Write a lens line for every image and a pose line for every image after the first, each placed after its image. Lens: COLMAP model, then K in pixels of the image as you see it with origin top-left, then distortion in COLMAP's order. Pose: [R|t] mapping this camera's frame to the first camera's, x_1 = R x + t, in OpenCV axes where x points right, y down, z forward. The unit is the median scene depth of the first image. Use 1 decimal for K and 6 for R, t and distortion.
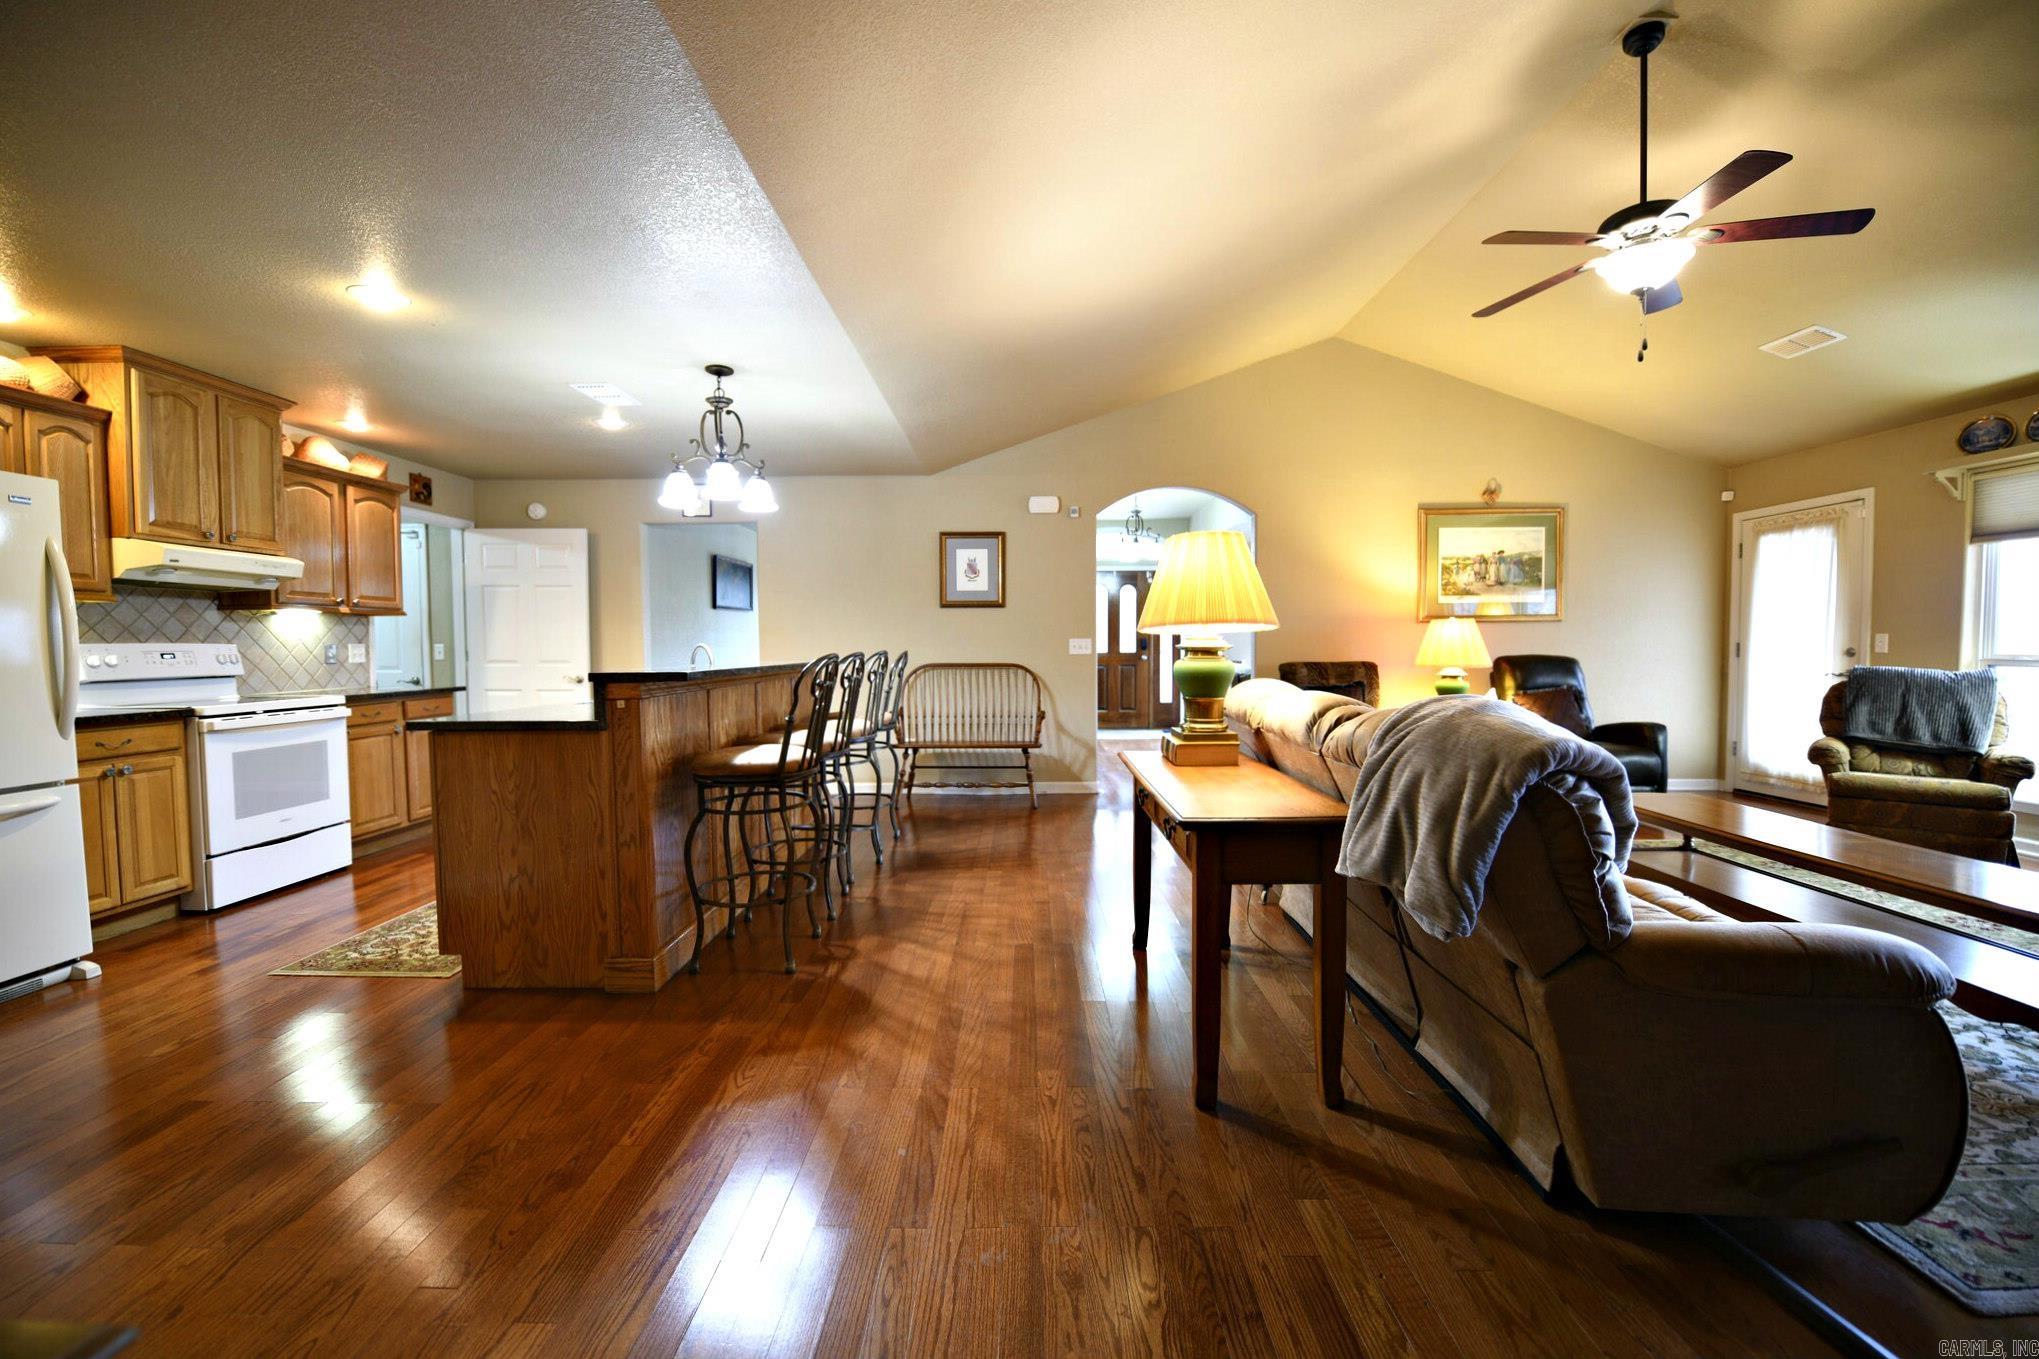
lens RADIAL K [[821.3, 0, 1021.4], [0, 821.3, 674.9], [0, 0, 1]] dist [-0.016729, -0.001803]
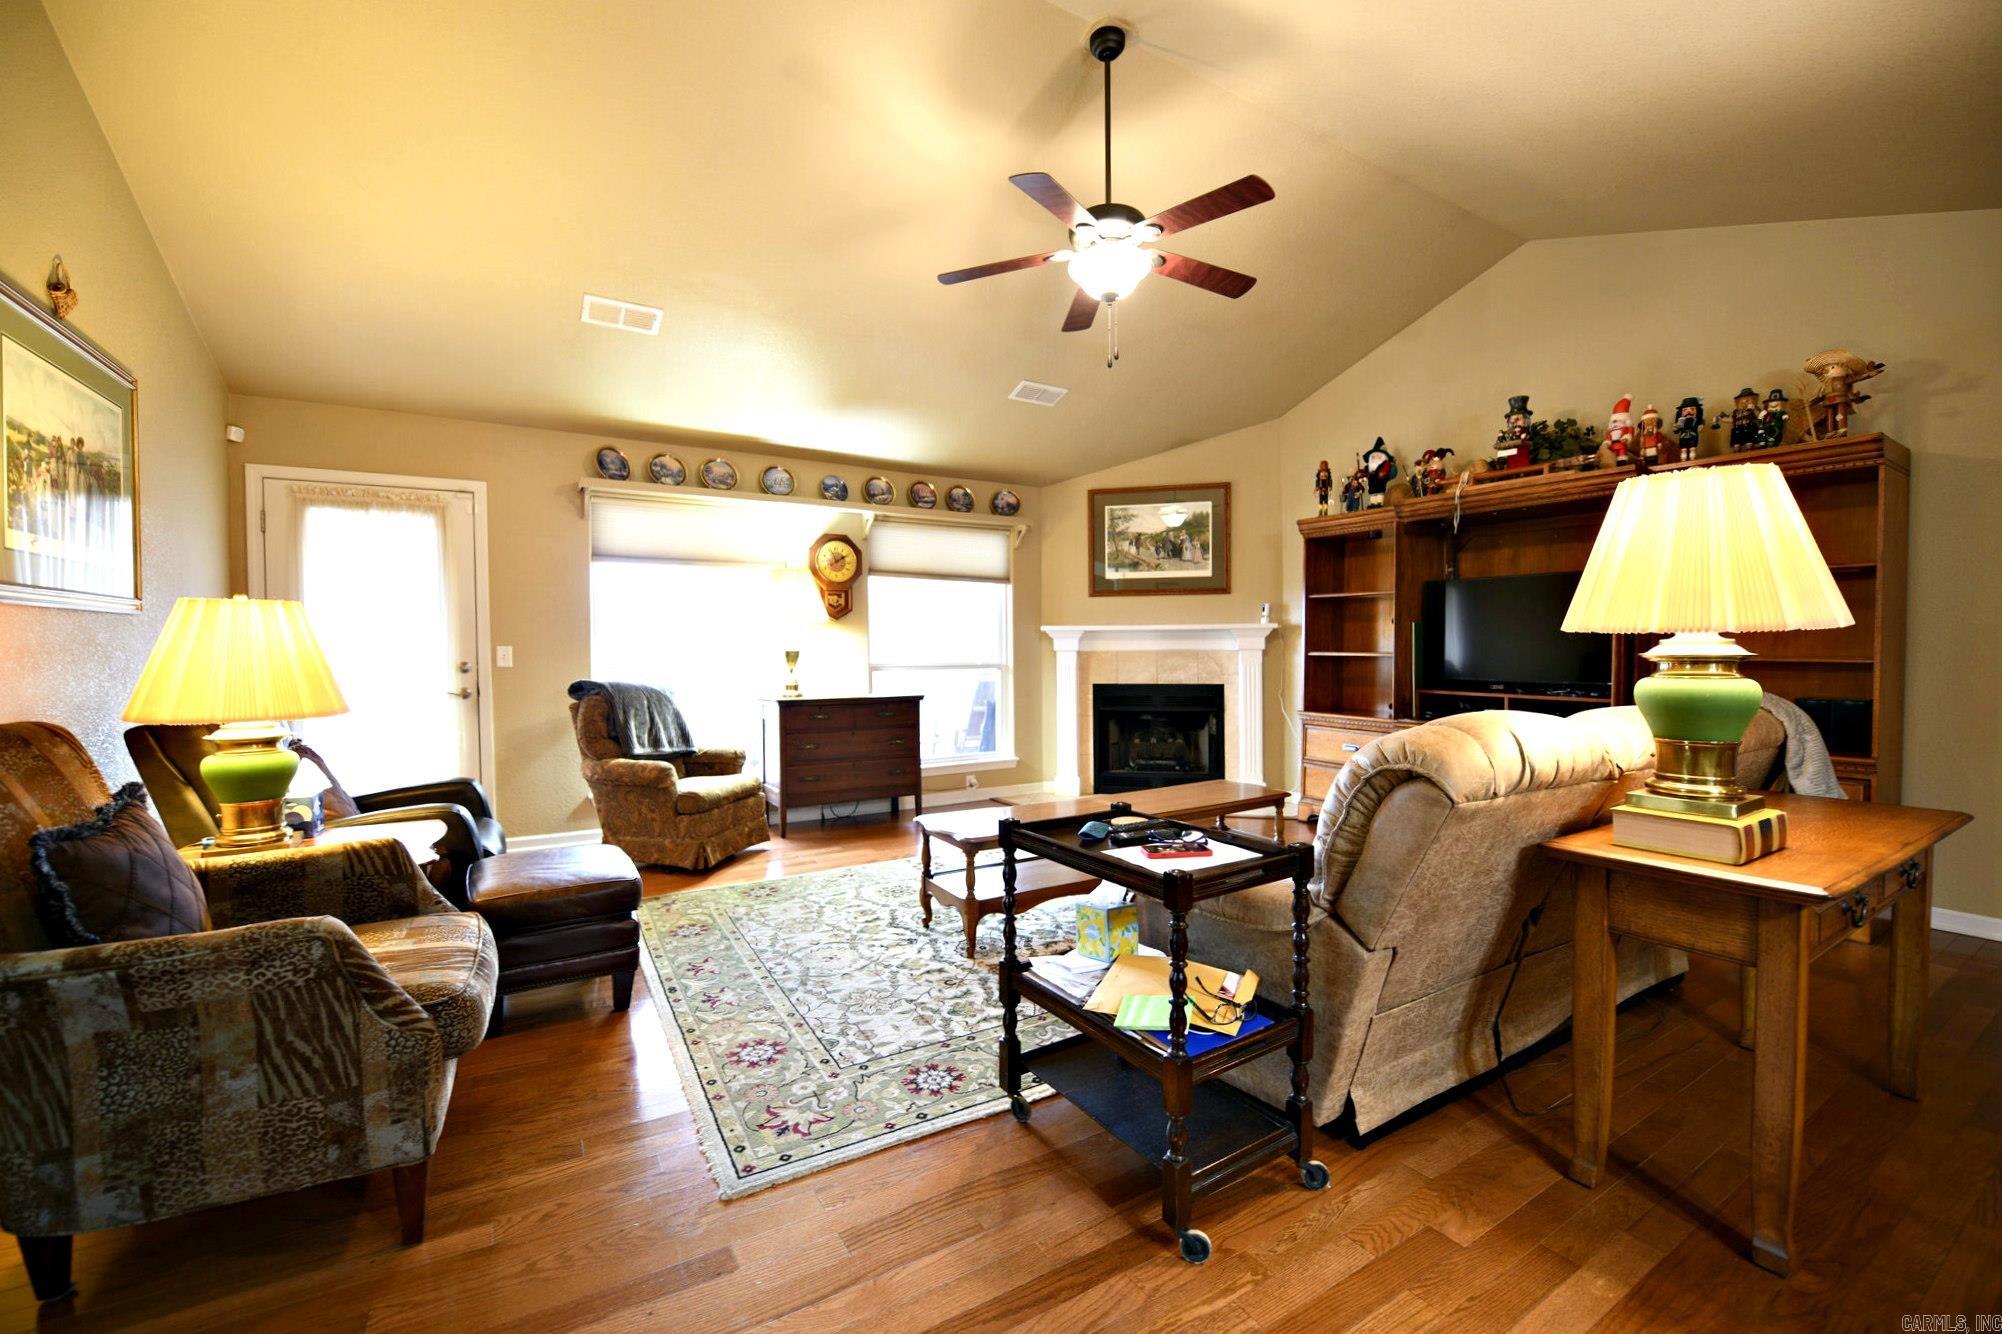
lens RADIAL K [[806.4, 0, 990.2], [0, 806.4, 672.1], [0, 0, 1]] dist [-0.016729, -0.001803]
pose [[-0.513090, -0.015282, 0.858199, 0.005692], [0.040087, 0.998324, 0.041744, -0.045667], [-0.857398, 0.055821, -0.511617, 1.190379]]
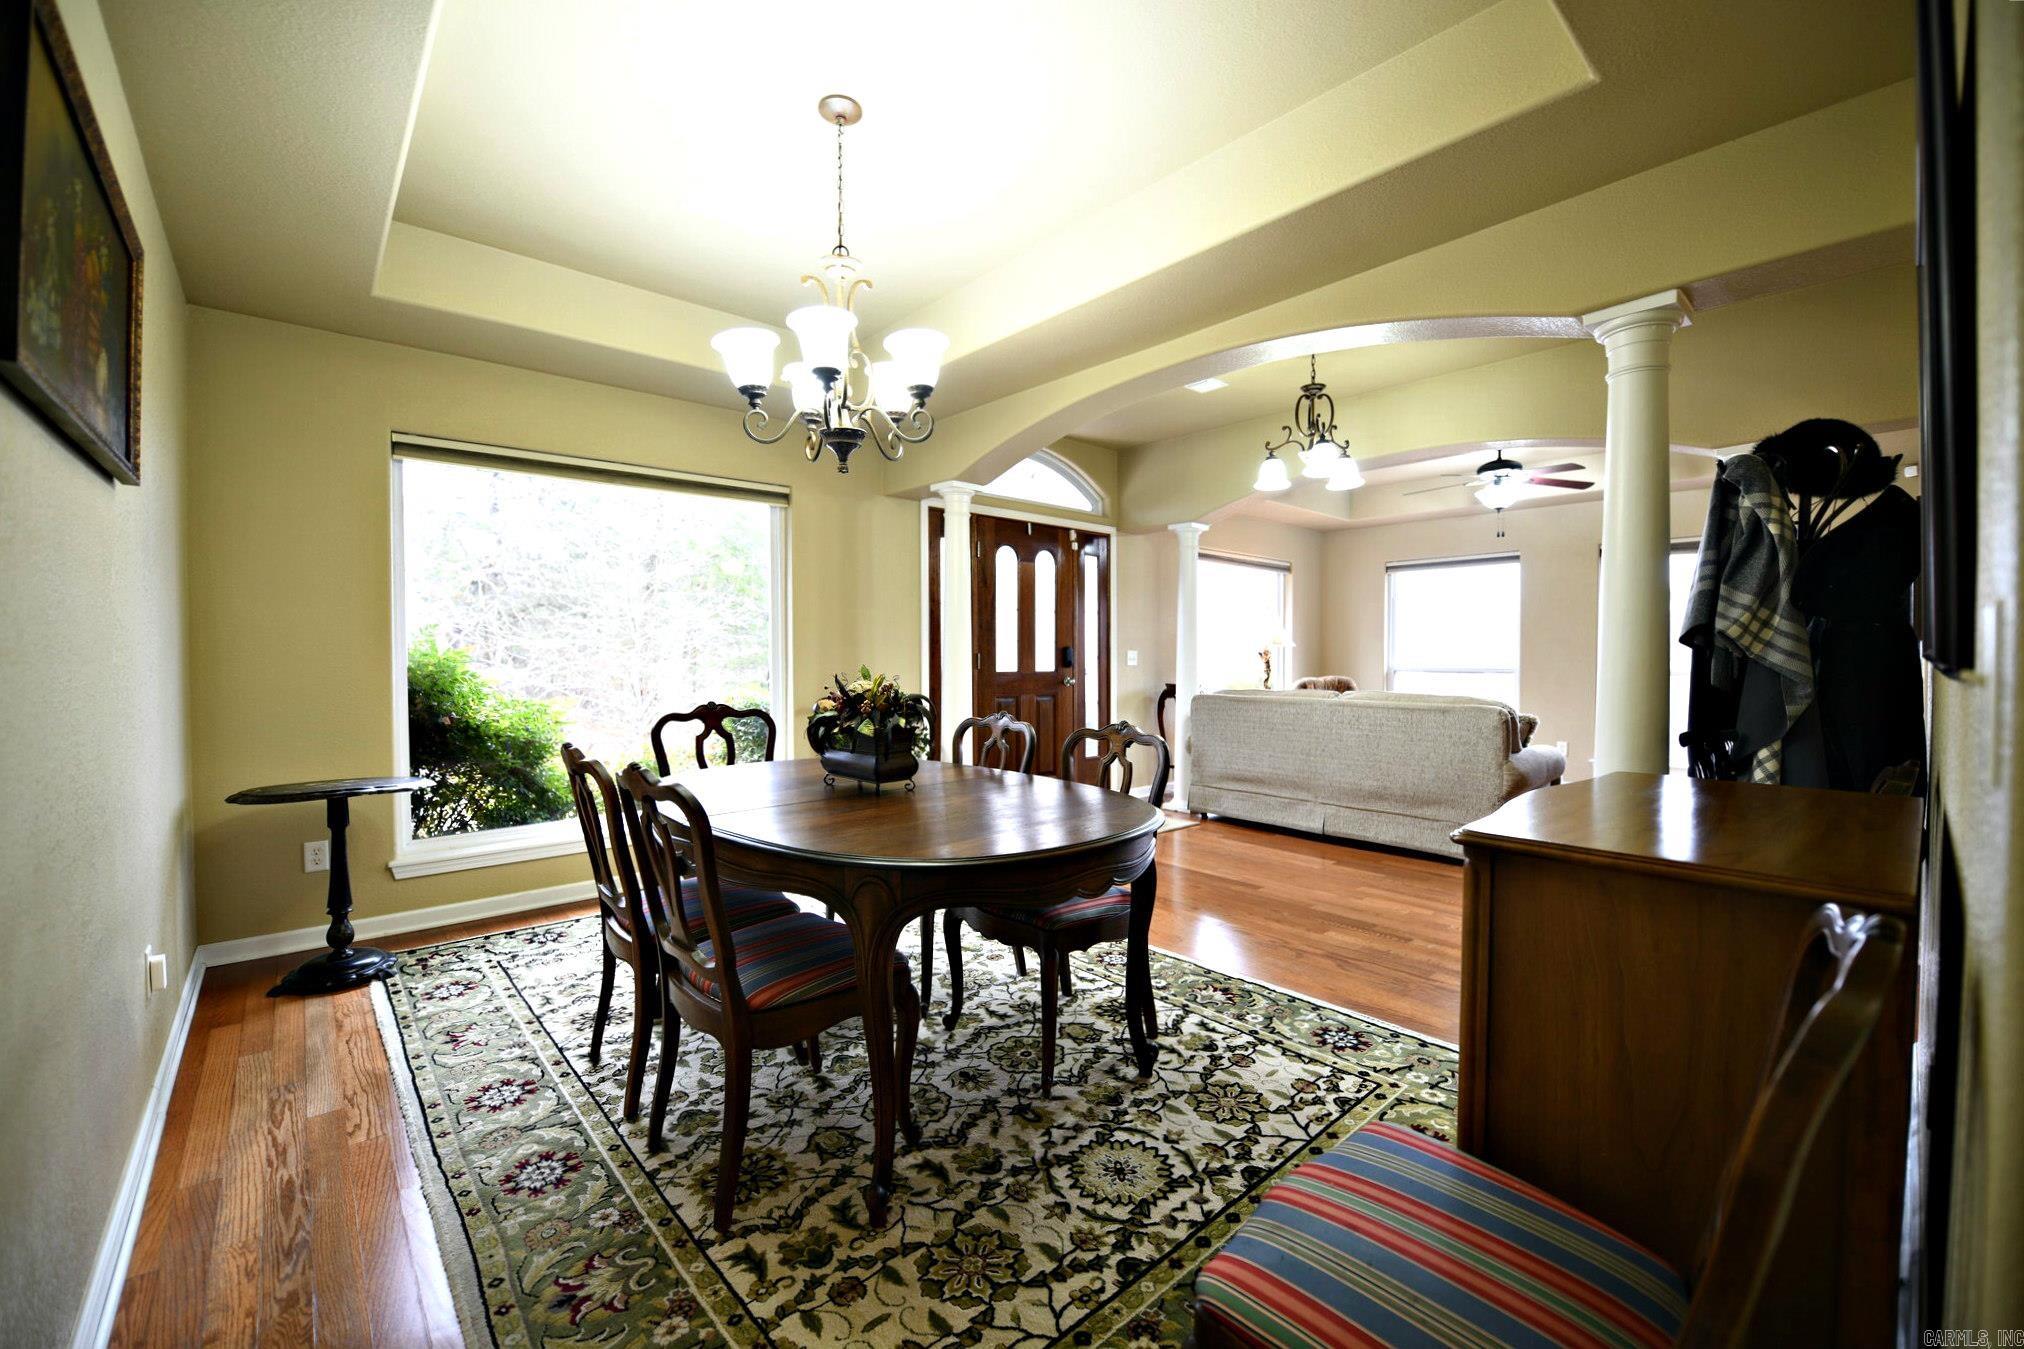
lens RADIAL K [[815.2, 0, 1018.8], [0, 815.2, 662.5], [0, 0, 1]] dist [-0.016729, -0.001803]
pose [[-0.727175, 0.018139, -0.686213, 1.005499], [-0.019689, 0.998688, 0.047264, -0.056292], [0.686170, 0.047880, -0.725864, 1.222650]]
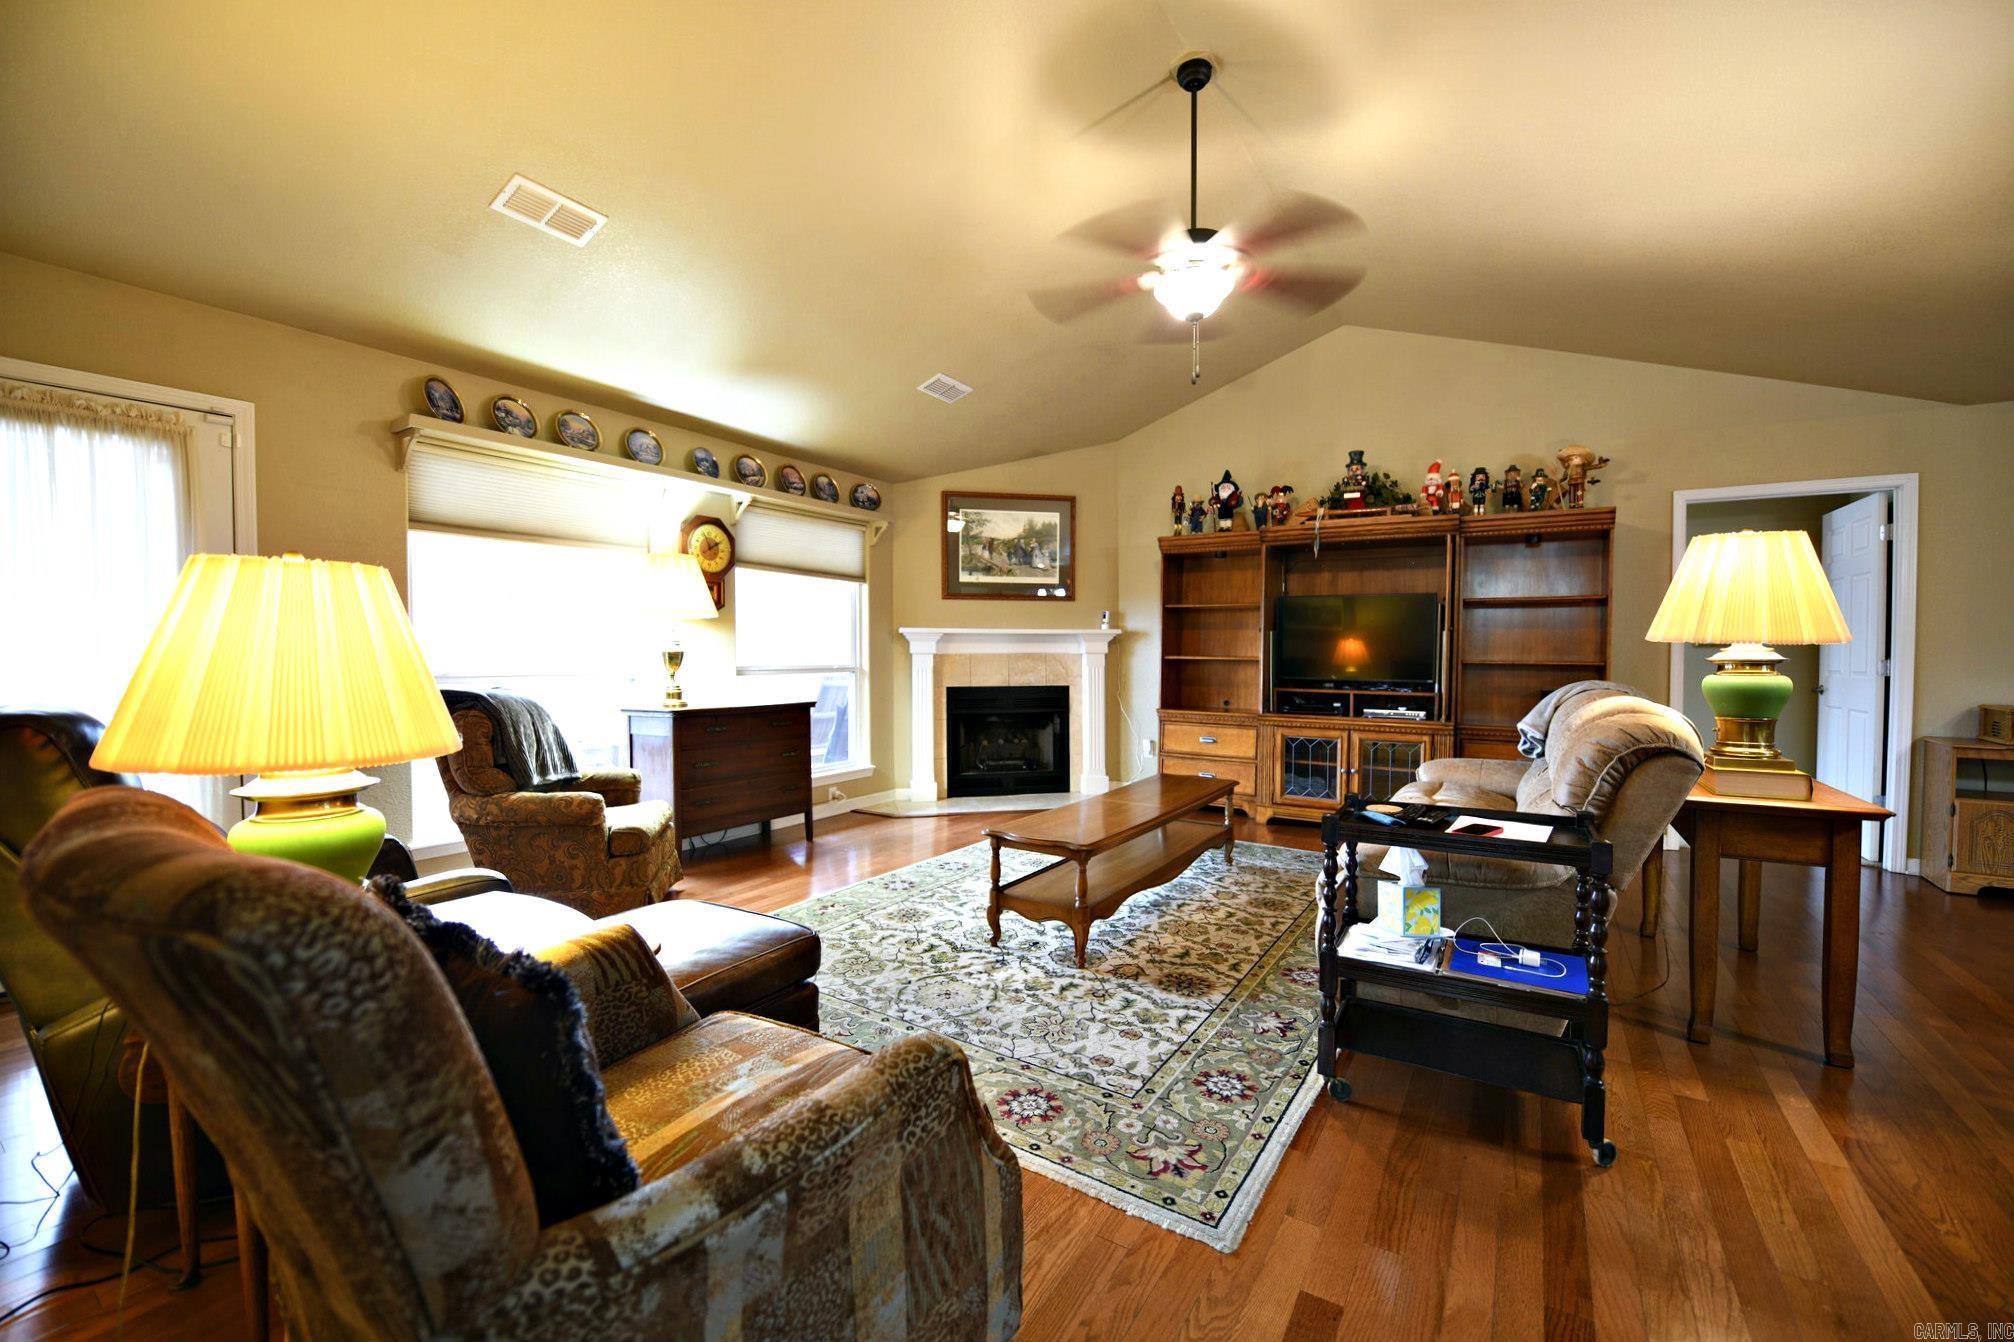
lens RADIAL K [[811.2, 0, 996.0], [0, 811.2, 675.5], [0, 0, 1]] dist [-0.016729, -0.001803]
pose [[-0.837276, -0.011328, 0.546663, 0.301543], [0.023671, 0.998097, 0.056938, -0.057665], [-0.546268, 0.060613, -0.835415, 1.460999]]
